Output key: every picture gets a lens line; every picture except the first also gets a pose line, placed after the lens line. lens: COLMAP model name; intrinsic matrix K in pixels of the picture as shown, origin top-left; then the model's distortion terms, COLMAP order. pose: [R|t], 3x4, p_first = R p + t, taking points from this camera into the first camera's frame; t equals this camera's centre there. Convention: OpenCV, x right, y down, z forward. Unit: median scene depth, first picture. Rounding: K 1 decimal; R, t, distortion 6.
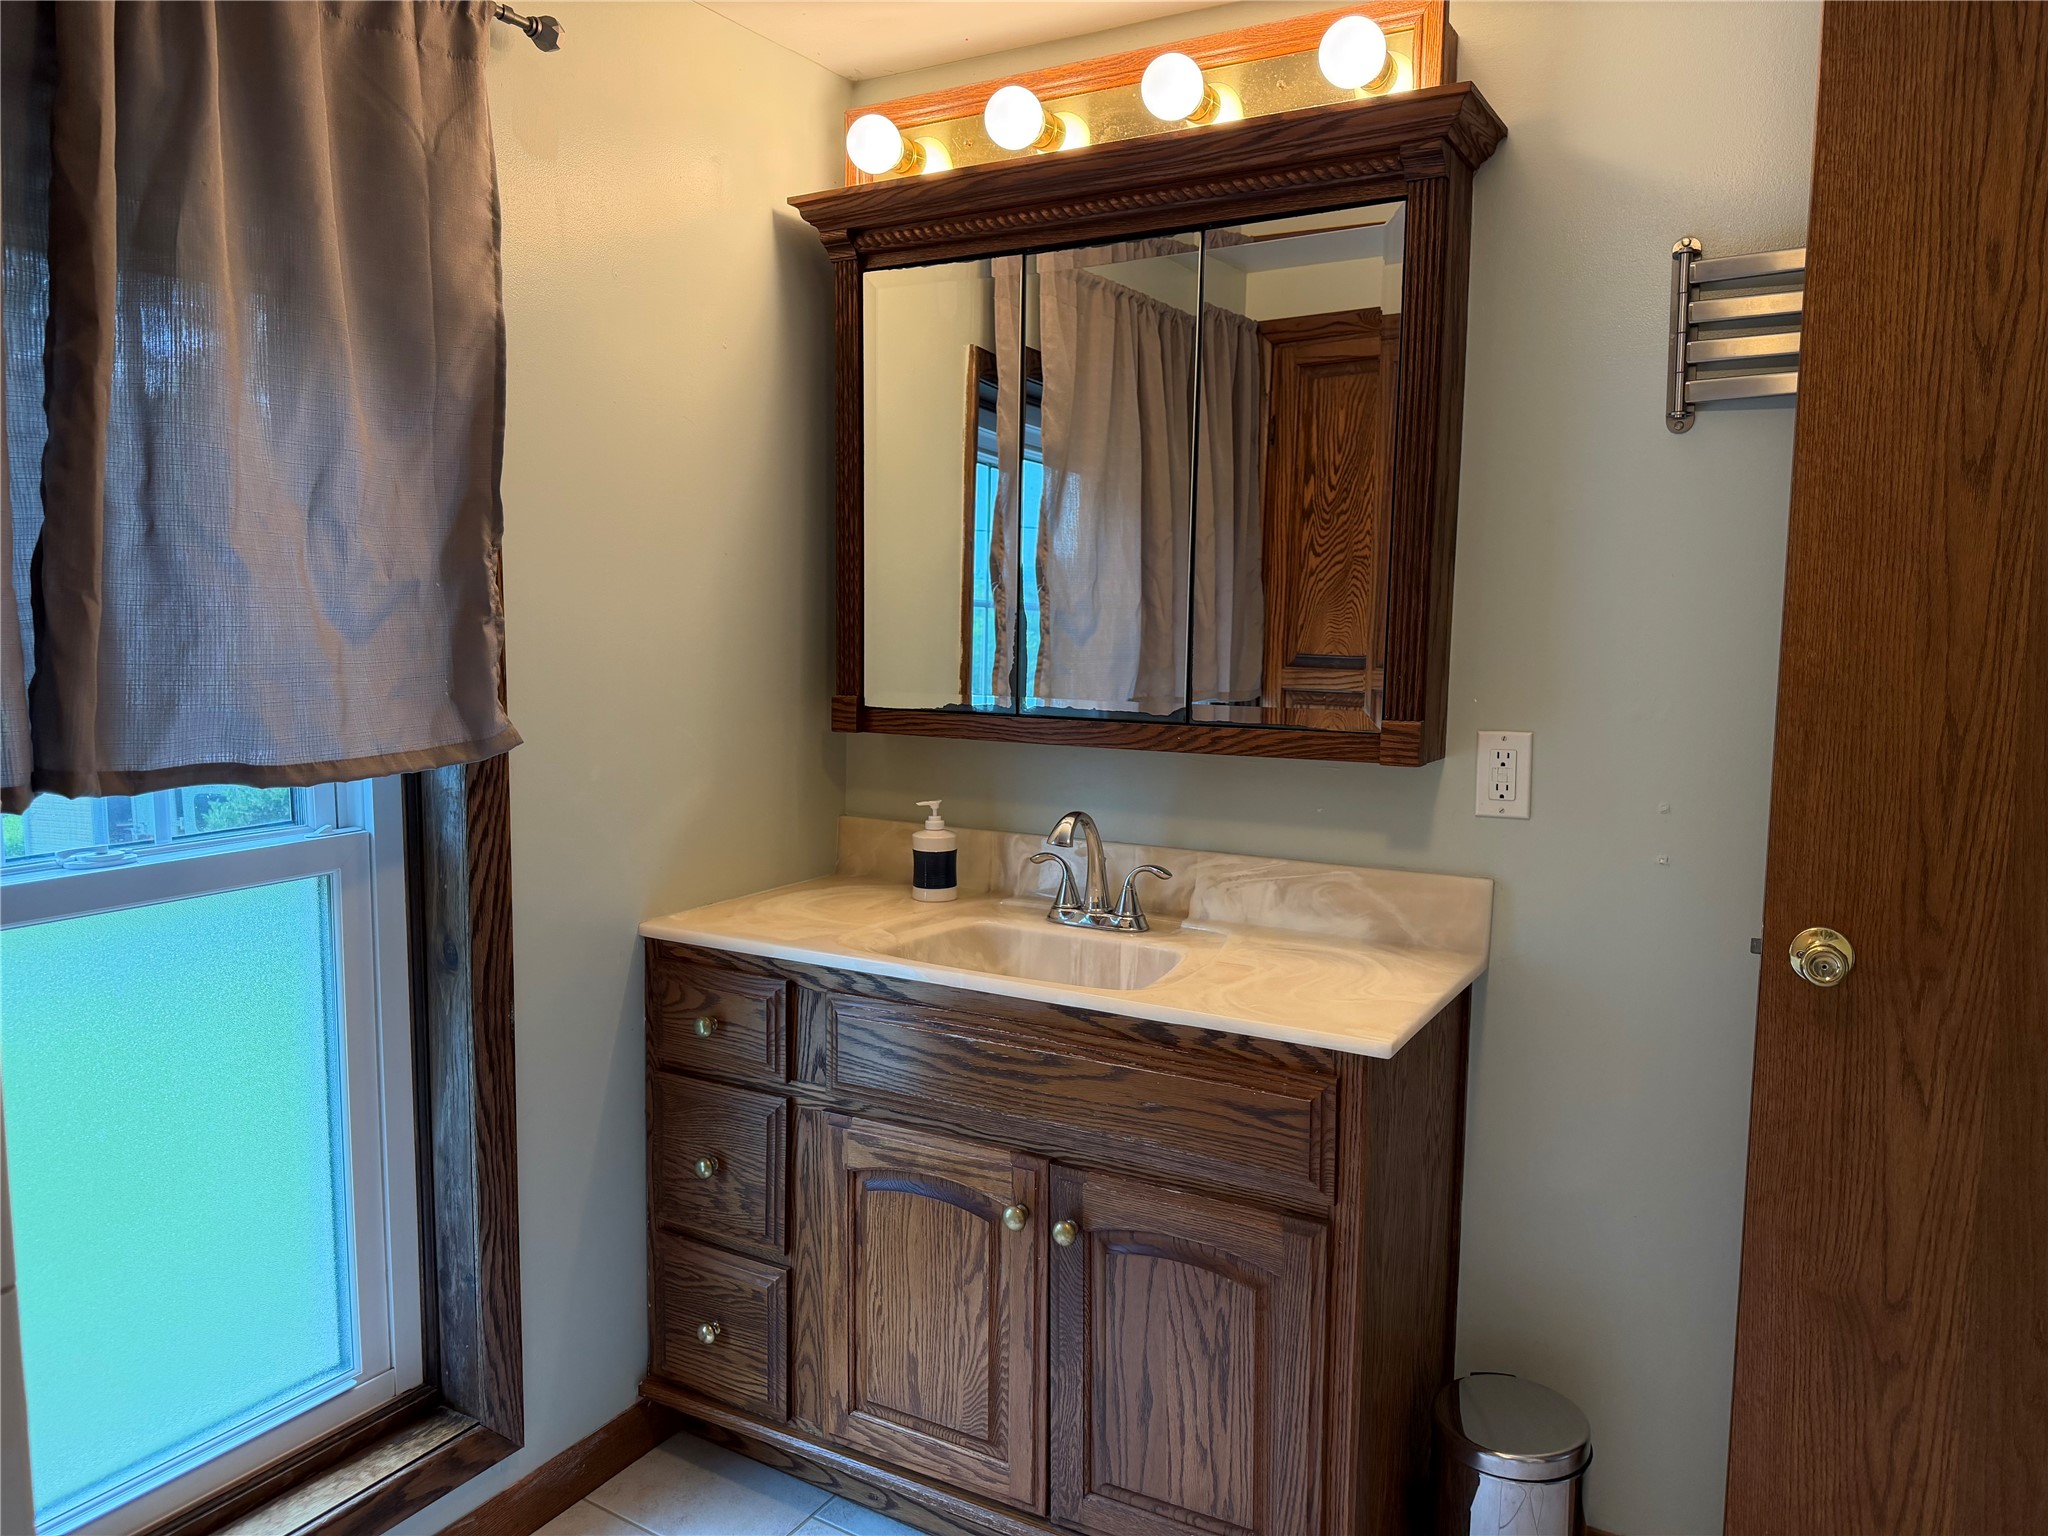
lens RADIAL K [[1441.4, 0, 1024.0], [0, 1441.4, 768.0], [0, 0, 1]] dist [0.004785, 0.001809]
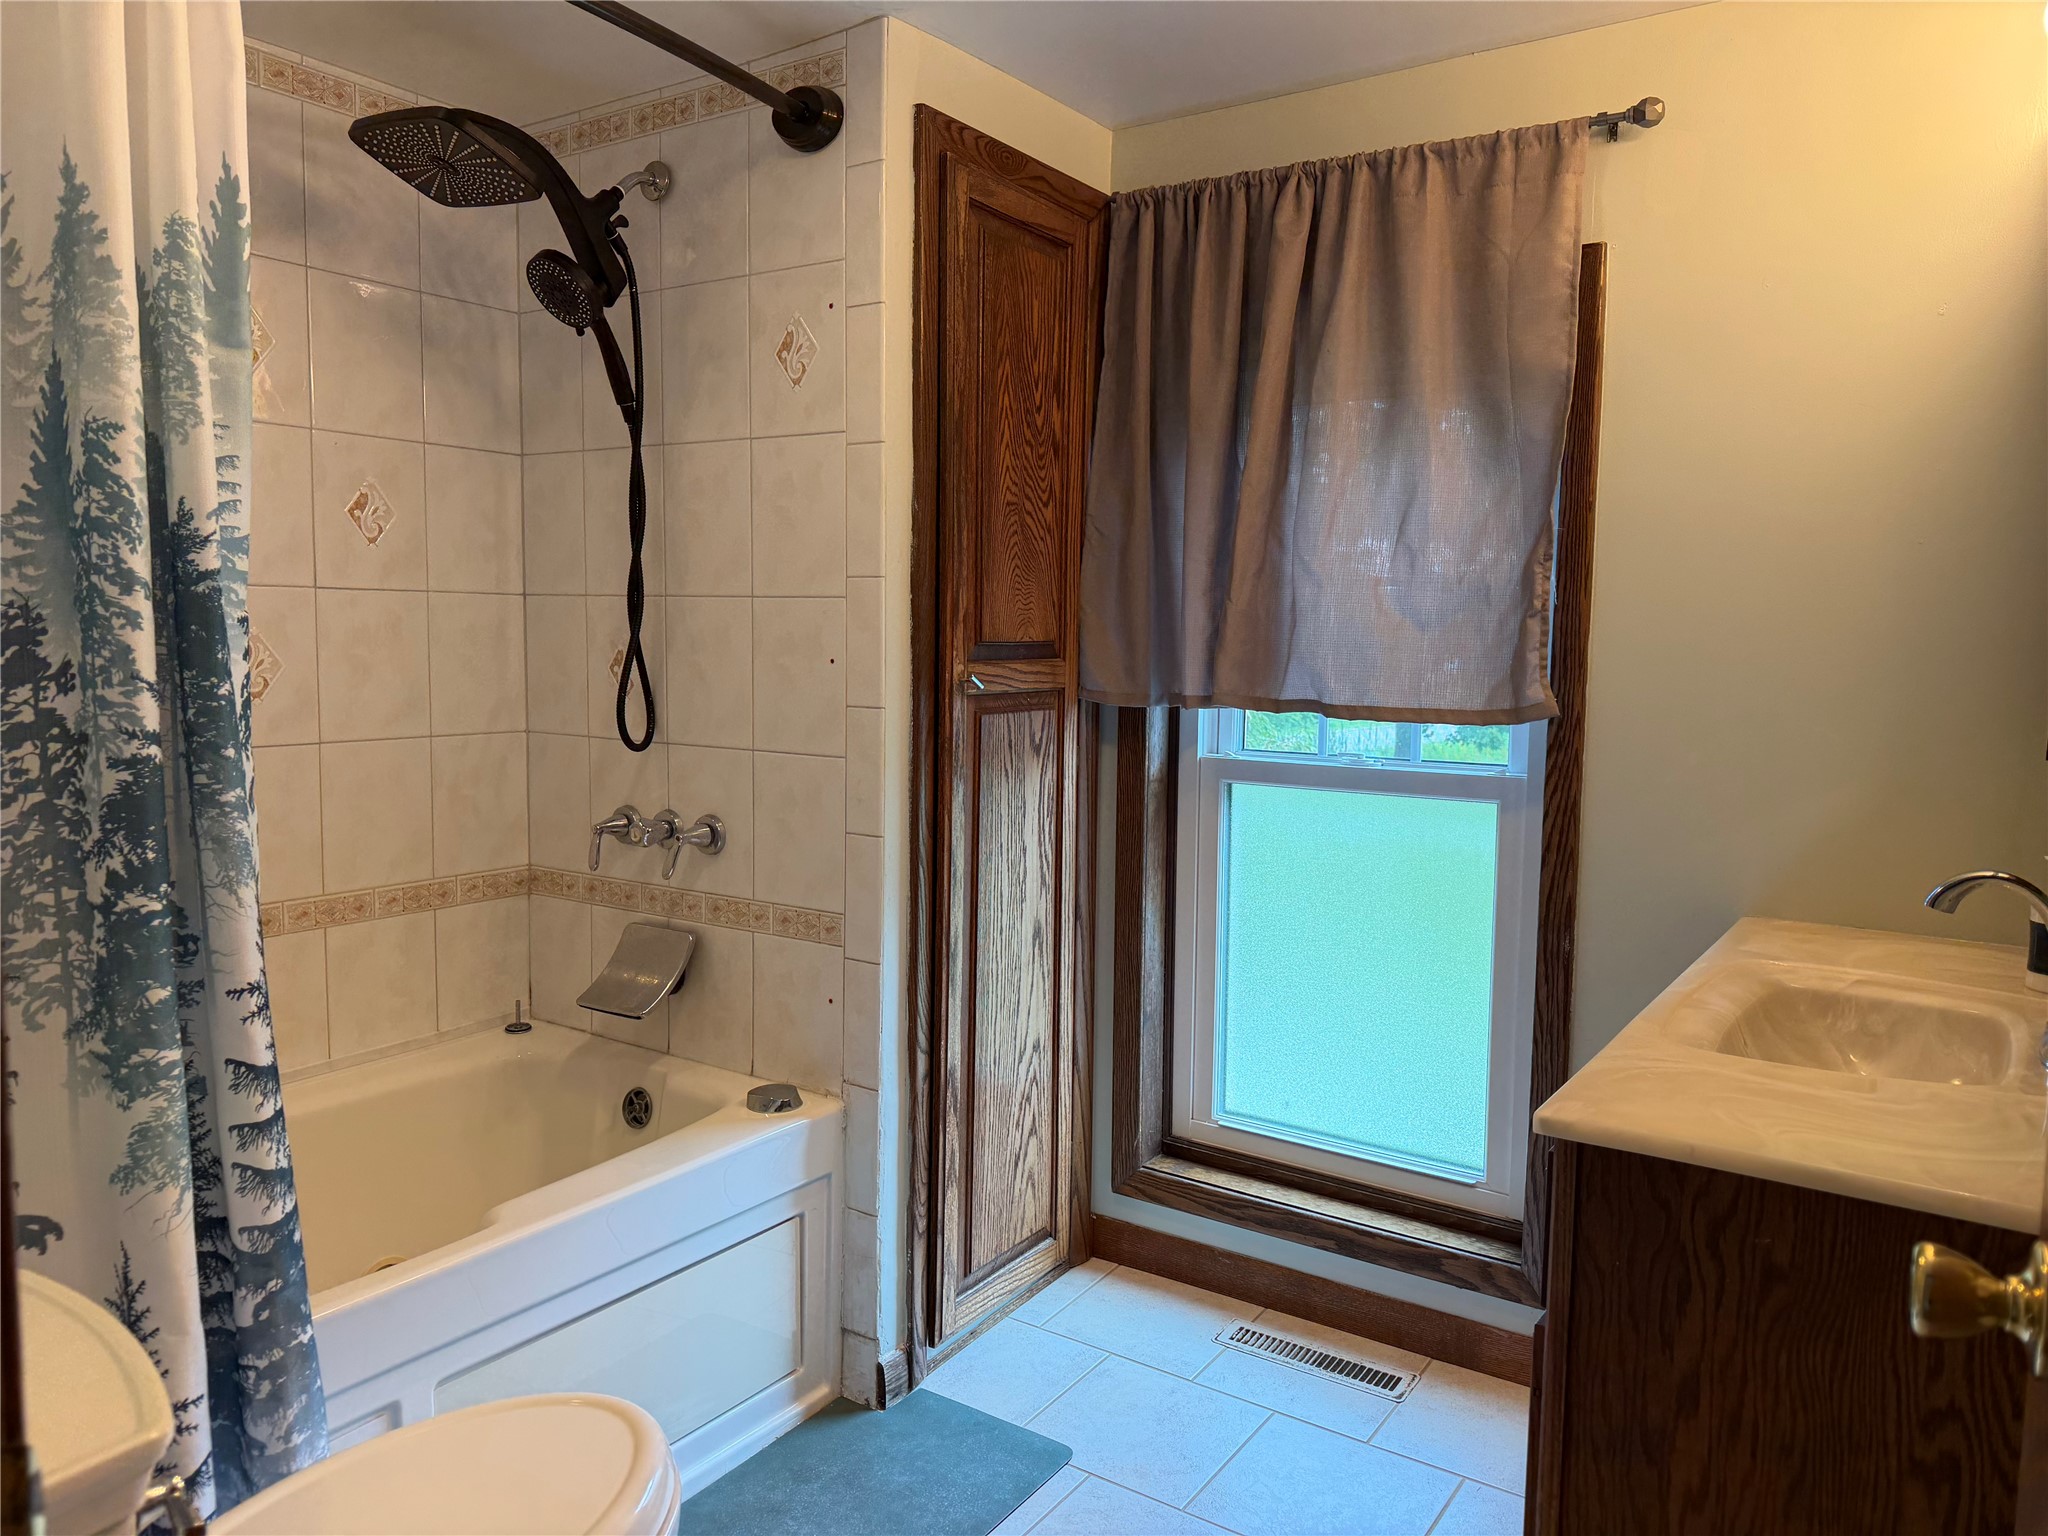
lens RADIAL K [[1438.1, 0, 1024.0], [0, 1438.1, 768.0], [0, 0, 1]] dist [-0.002085, -0.000664]
pose [[-0.073695, 0.087994, -0.993391, 0.981061], [-0.125953, 0.987302, 0.096799, -0.038109], [0.989295, 0.132254, -0.061676, 0.696412]]
